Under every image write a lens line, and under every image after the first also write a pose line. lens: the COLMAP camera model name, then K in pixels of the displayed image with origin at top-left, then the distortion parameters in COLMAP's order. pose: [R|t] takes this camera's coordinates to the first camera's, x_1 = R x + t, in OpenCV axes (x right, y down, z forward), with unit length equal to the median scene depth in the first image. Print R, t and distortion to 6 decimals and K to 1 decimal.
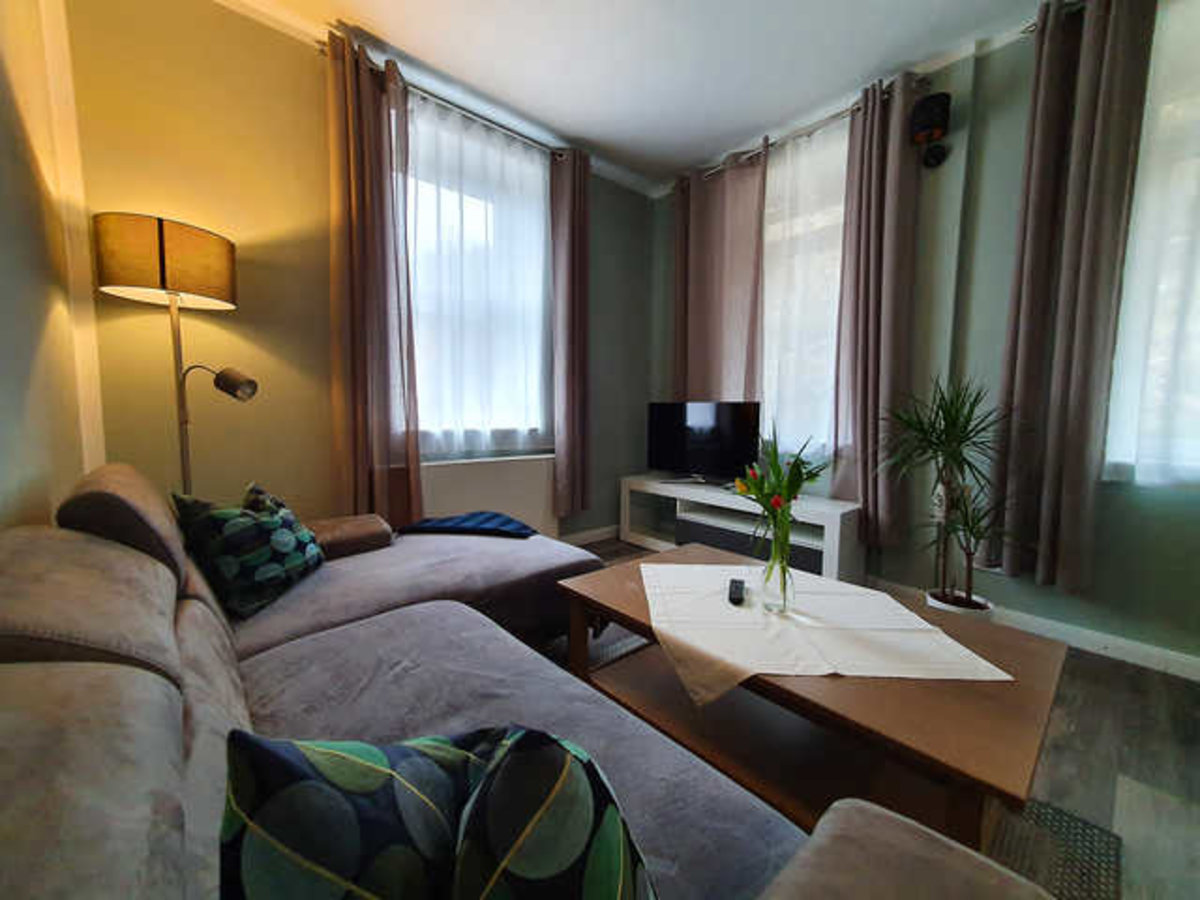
lens RADIAL K [[477.9, 0, 597.0], [0, 477.9, 448.0], [0, 0, 1]] dist [0.003613, 0.000266]
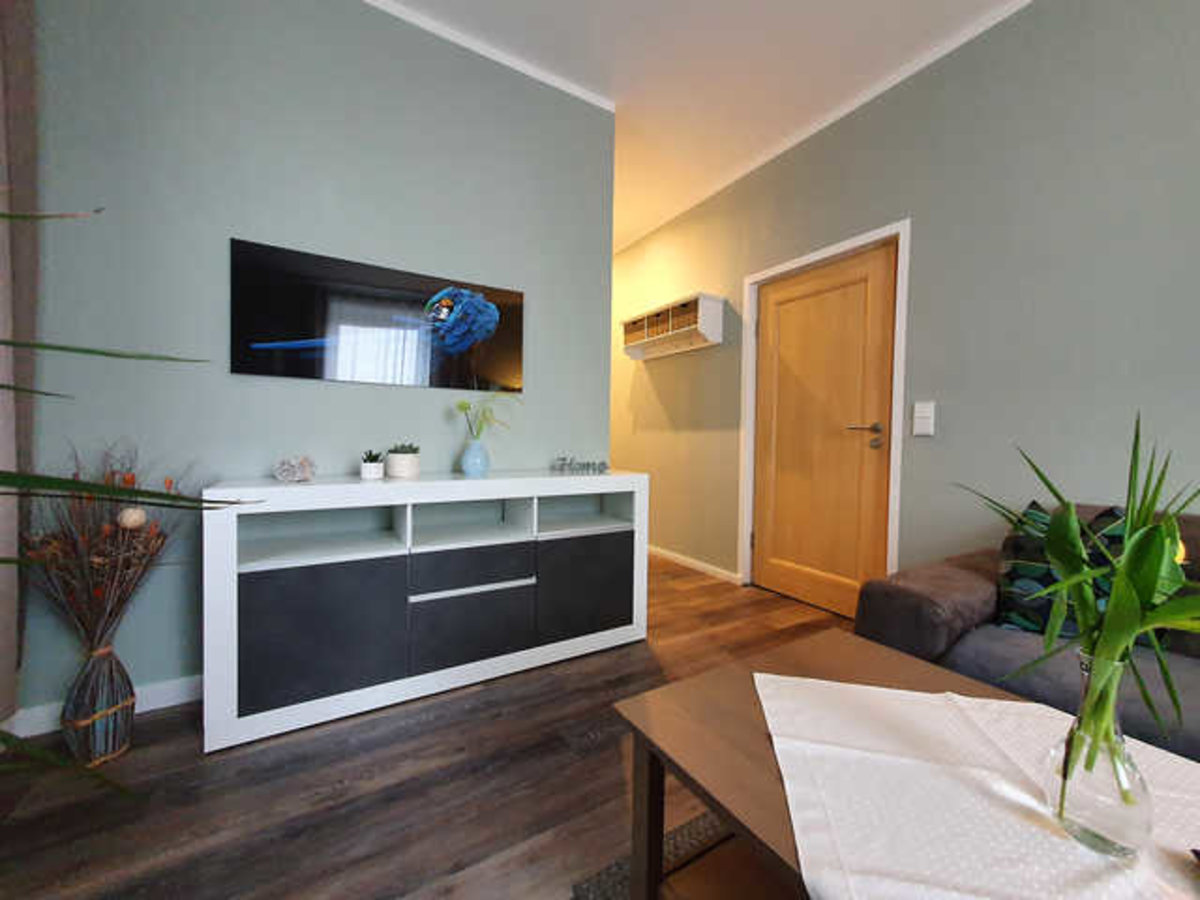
lens RADIAL K [[472.9, 0, 600.0], [0, 472.9, 450.0], [0, 0, 1]] dist [0.016305, 0.000041]
pose [[-0.984380, -0.035699, 0.172401, 0.552518], [-0.016333, 0.993521, 0.112465, -0.057534], [-0.175299, 0.107893, -0.978585, 1.074238]]
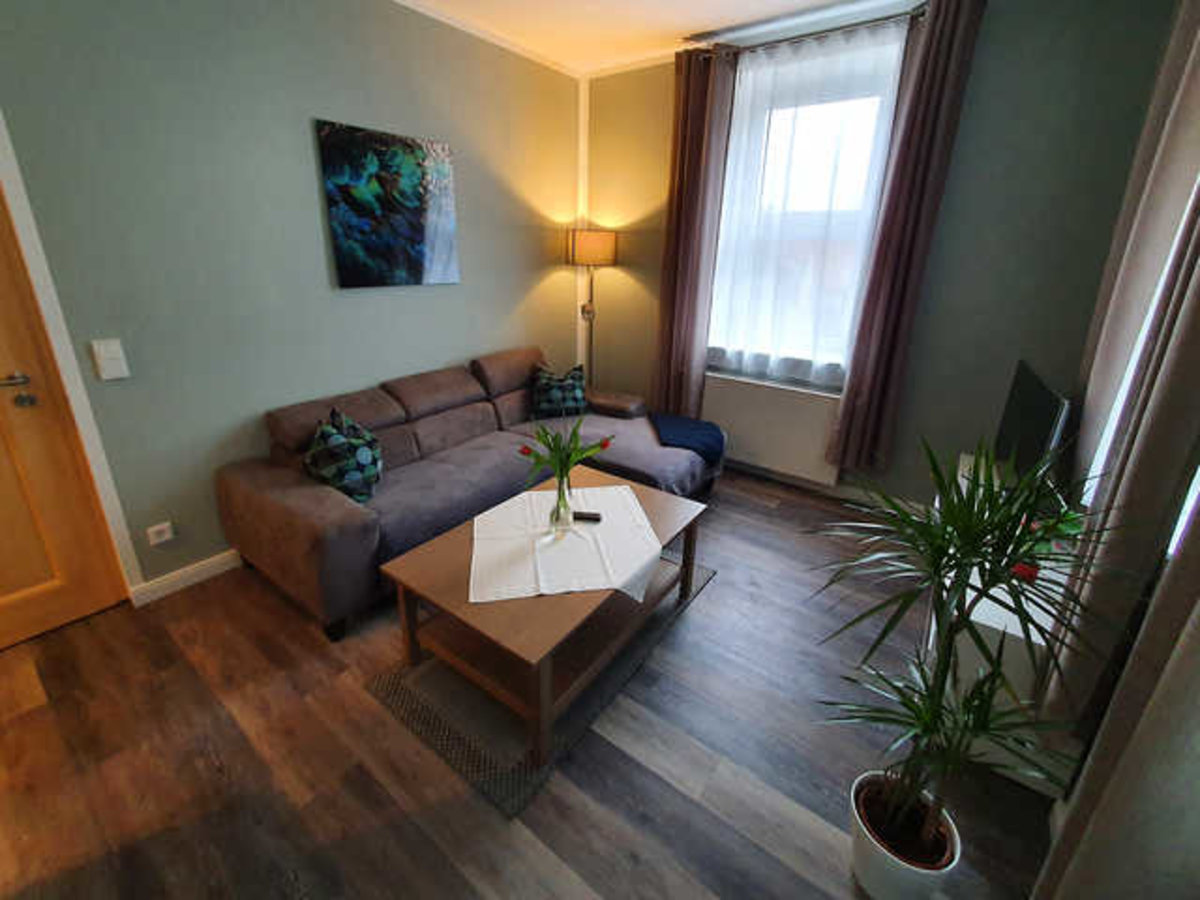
lens RADIAL K [[505.2, 0, 598.7], [0, 505.2, 417.8], [0, 0, 1]] dist [0.001088, 0.000031]
pose [[0.222045, 0.302034, -0.927077, 1.195682], [-0.099015, 0.952882, 0.286726, -0.296436], [0.969996, 0.028128, 0.241489, 0.532577]]
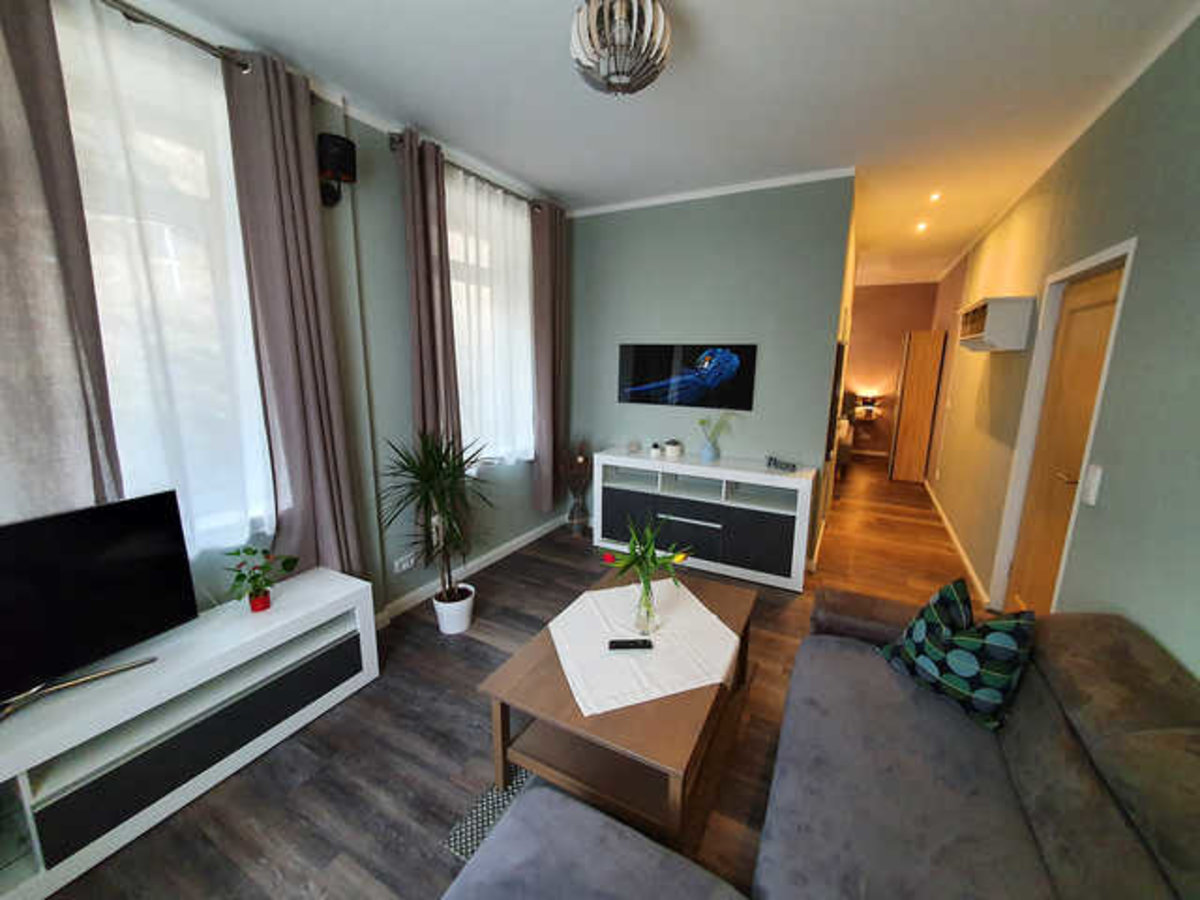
lens RADIAL K [[477.9, 0, 597.0], [0, 477.9, 448.0], [0, 0, 1]] dist [0.003613, 0.000266]
pose [[-0.350152, -0.192149, 0.916773, -0.560079], [0.063204, 0.971656, 0.227793, -0.383251], [-0.934558, 0.137706, -0.328083, 1.110880]]
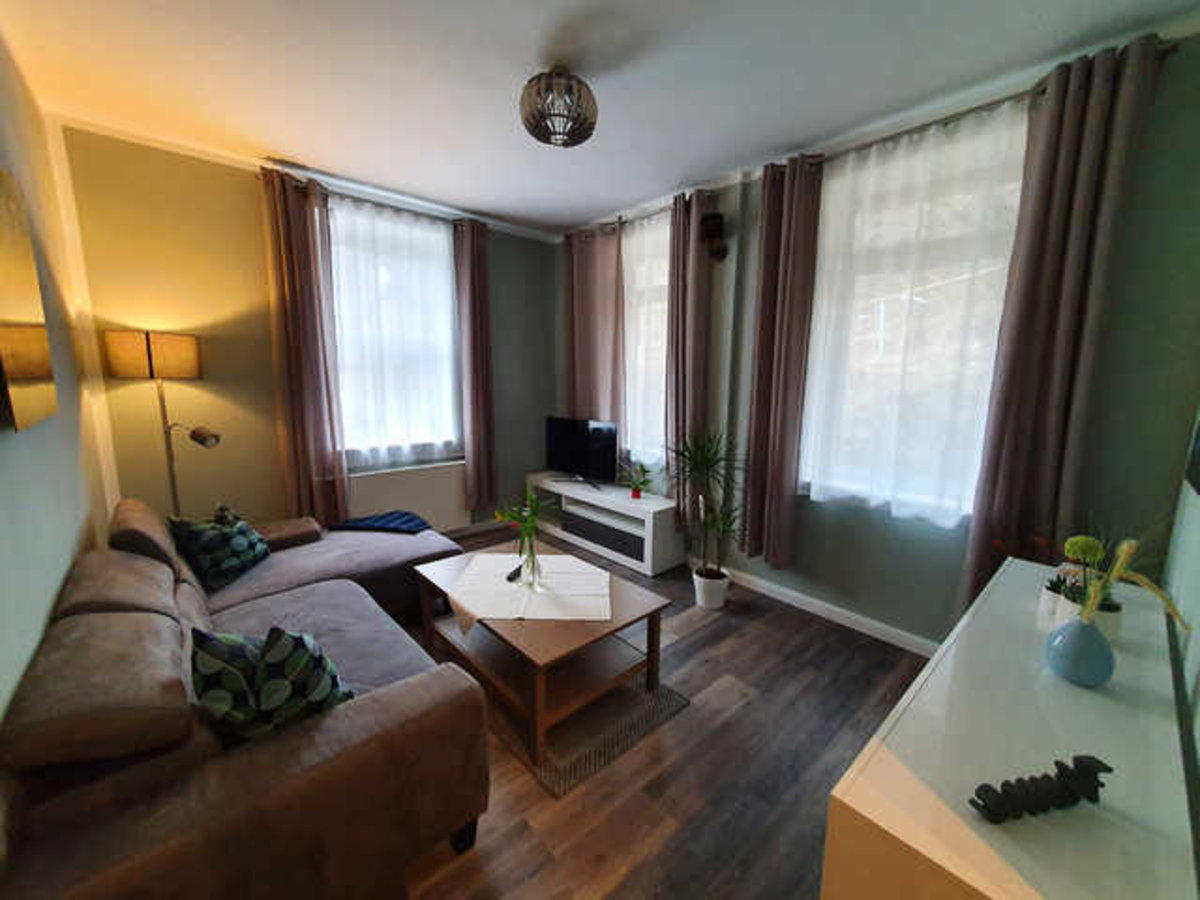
lens RADIAL K [[476.0, 0, 600.0], [0, 476.0, 450.0], [0, 0, 1]] dist [0.001599, -0.000002]
pose [[0.999793, -0.001651, 0.020270, 0.419070], [0.000085, 0.997030, 0.077008, -0.193592], [-0.020337, -0.076990, 0.996824, -0.476172]]
